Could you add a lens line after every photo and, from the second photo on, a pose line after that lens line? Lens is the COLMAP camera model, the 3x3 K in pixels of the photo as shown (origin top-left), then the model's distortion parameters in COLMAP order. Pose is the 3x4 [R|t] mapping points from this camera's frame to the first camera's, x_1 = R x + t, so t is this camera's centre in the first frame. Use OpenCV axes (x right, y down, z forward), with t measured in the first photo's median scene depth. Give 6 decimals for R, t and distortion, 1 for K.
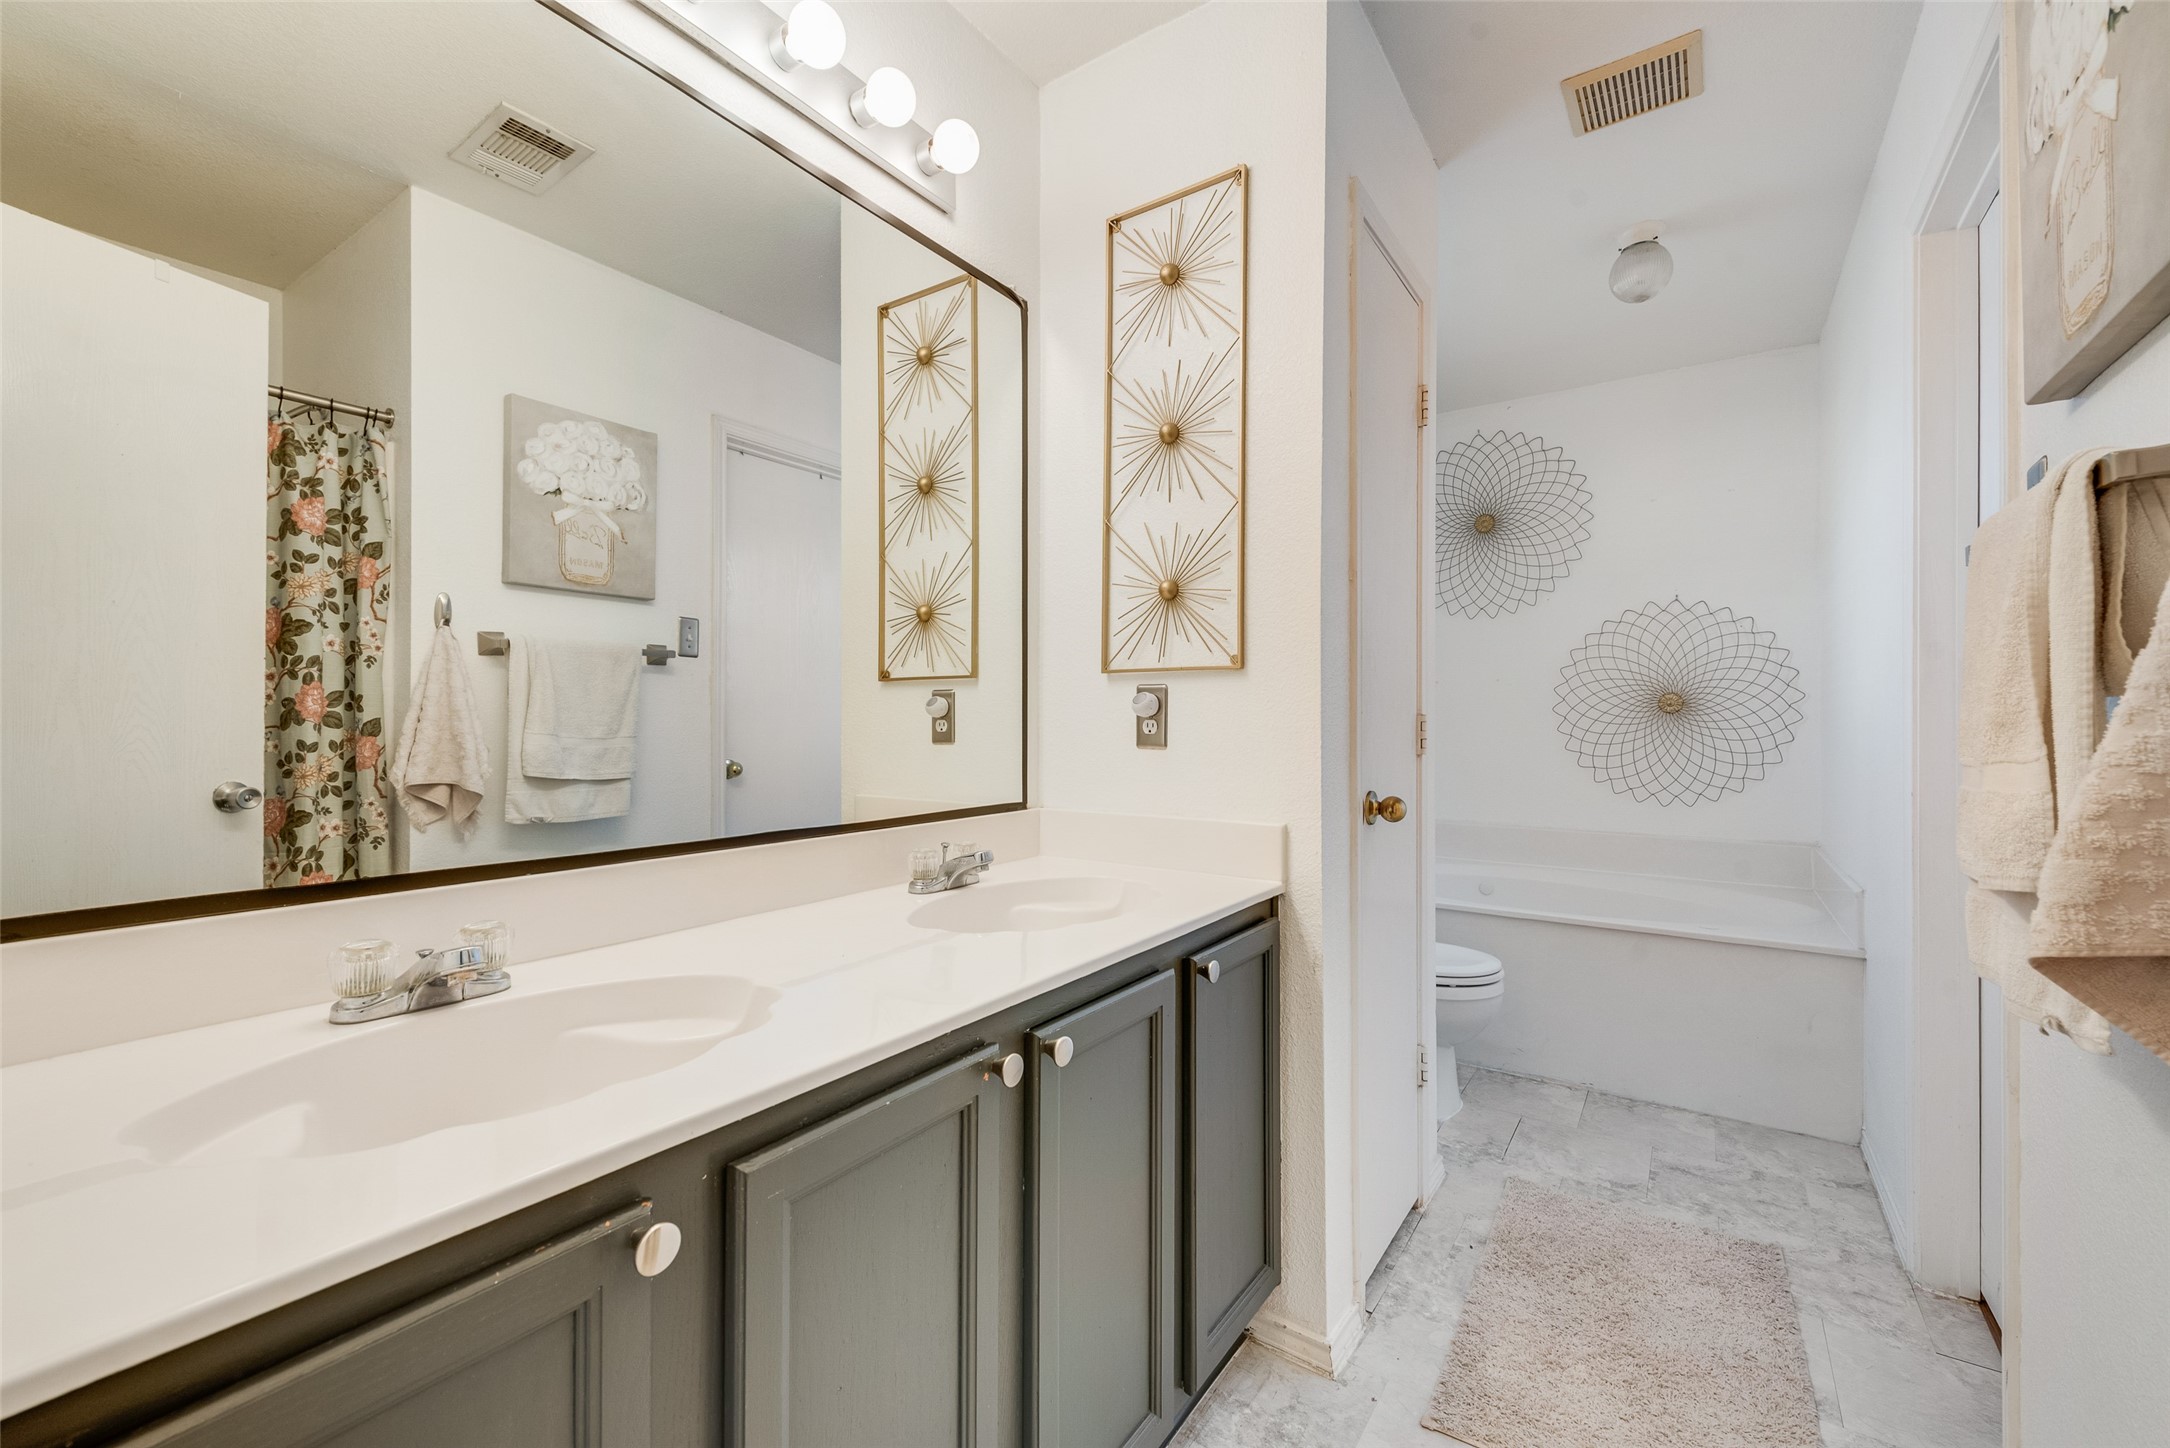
lens RADIAL K [[886.9, 0, 1085.9], [0, 886.9, 717.7], [0, 0, 1]] dist [0.017367, -0.000410]
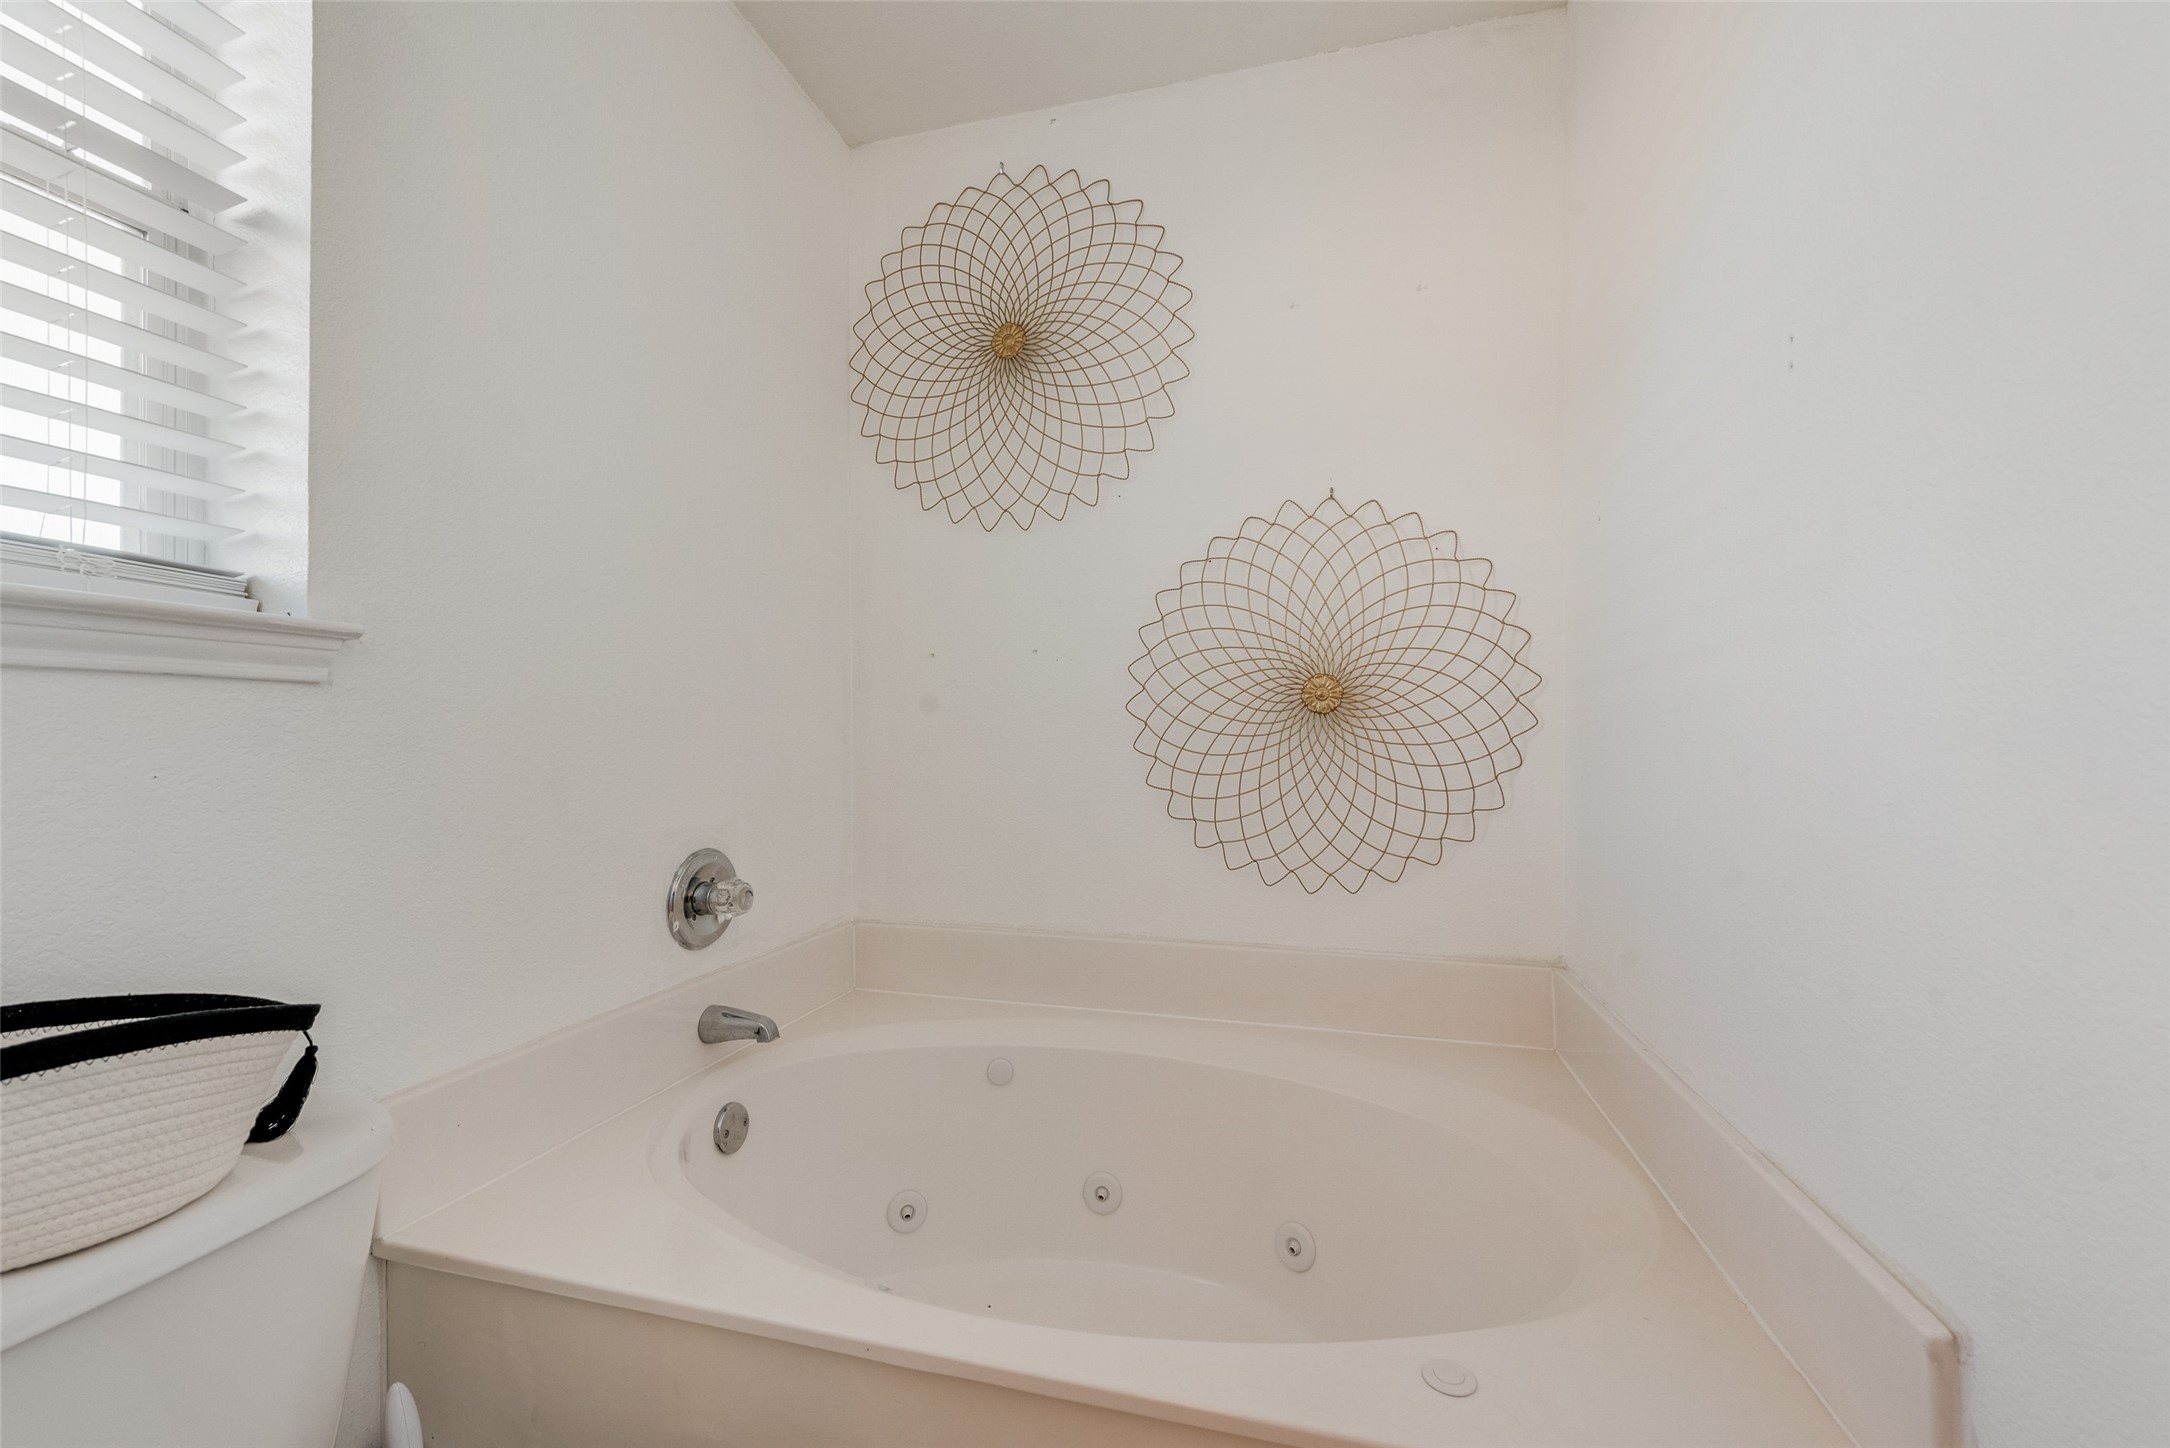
lens RADIAL K [[886.9, 0, 1082.1], [0, 886.9, 737.3], [0, 0, 1]] dist [0.017367, -0.000410]
pose [[0.948123, 0.005066, 0.317863, 0.351984], [-0.003154, 0.999974, -0.006530, 0.011944], [-0.317887, 0.005188, 0.948114, 0.545045]]
